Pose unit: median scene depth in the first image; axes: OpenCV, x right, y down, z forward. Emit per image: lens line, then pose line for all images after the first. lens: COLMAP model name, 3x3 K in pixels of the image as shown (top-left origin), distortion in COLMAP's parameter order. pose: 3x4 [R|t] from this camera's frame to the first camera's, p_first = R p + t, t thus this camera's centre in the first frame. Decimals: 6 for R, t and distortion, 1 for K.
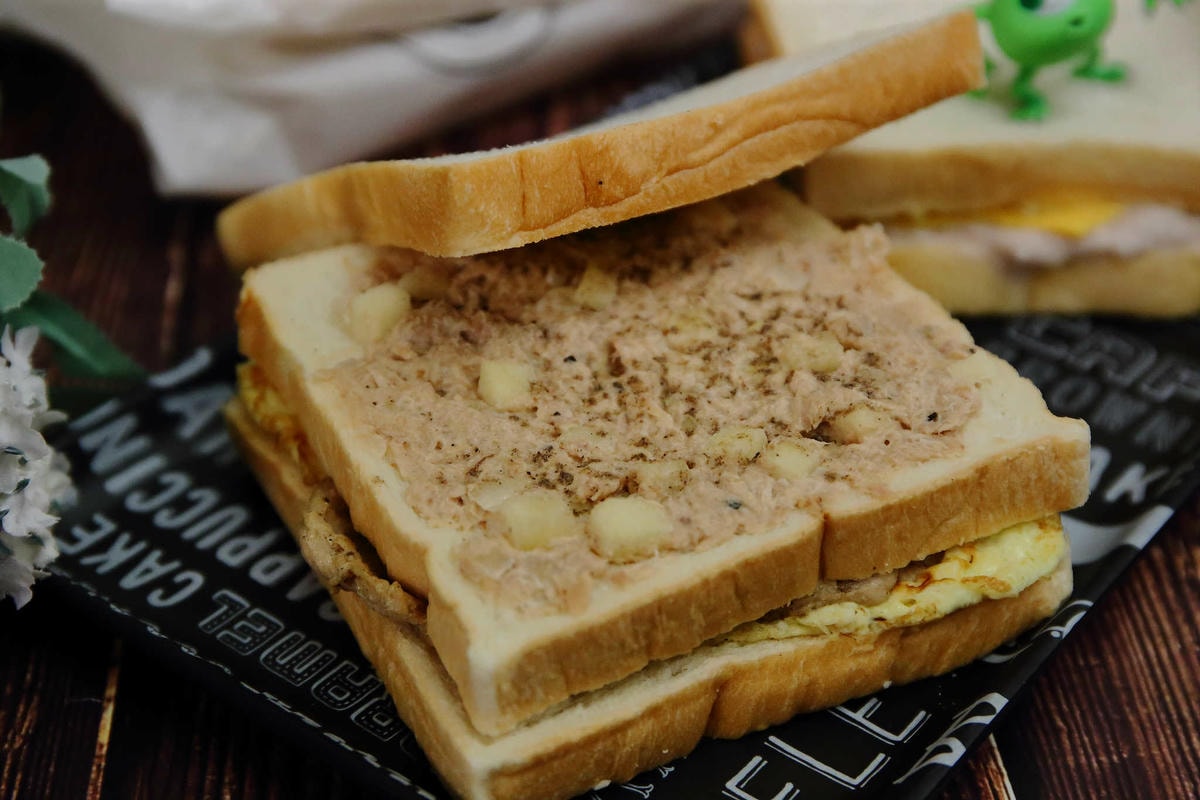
lens RADIAL K [[1952.0, 0, 600.0], [0, 1952.0, 400.0], [0, 0, 1]] dist [0.028020, -0.004207]
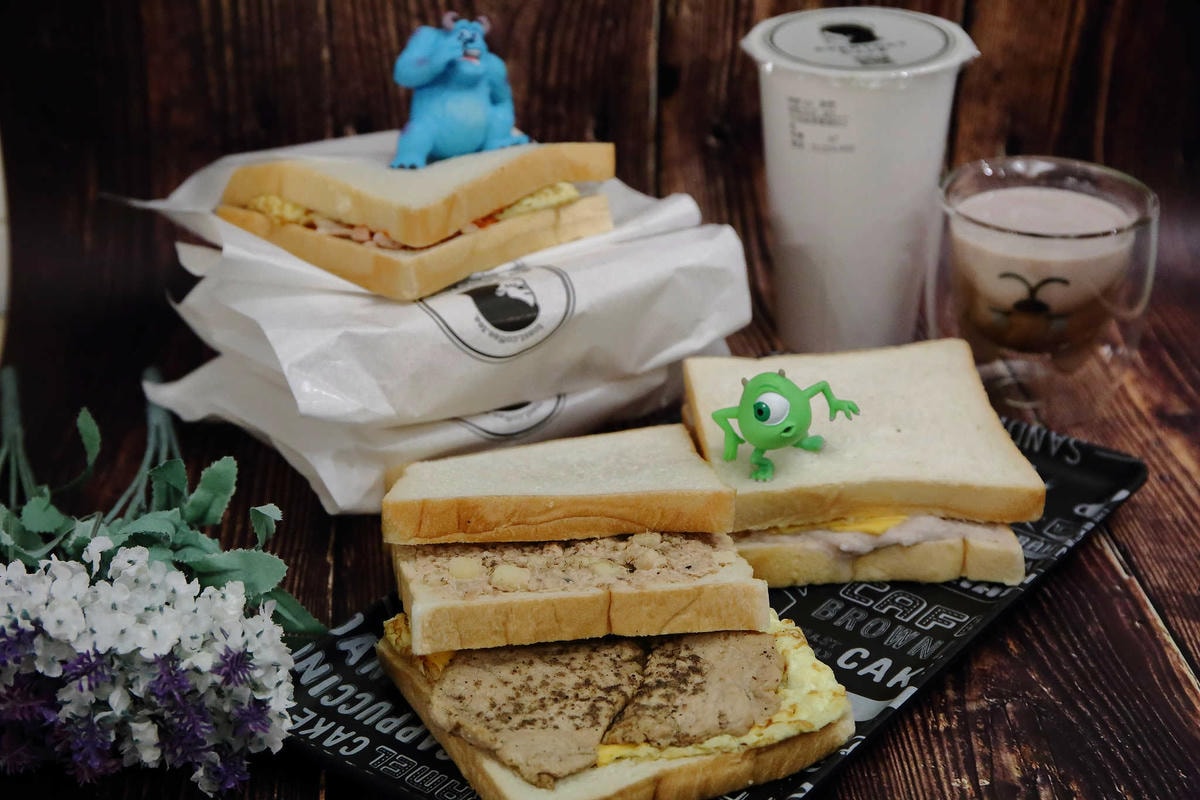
lens RADIAL K [[1952.0, 0, 600.0], [0, 1952.0, 400.0], [0, 0, 1]] dist [0.028020, -0.004207]
pose [[0.999626, -0.026775, -0.005536, 0.024437], [0.025581, 0.987372, -0.156341, 0.069952], [0.009652, 0.156141, 0.987688, -0.803678]]
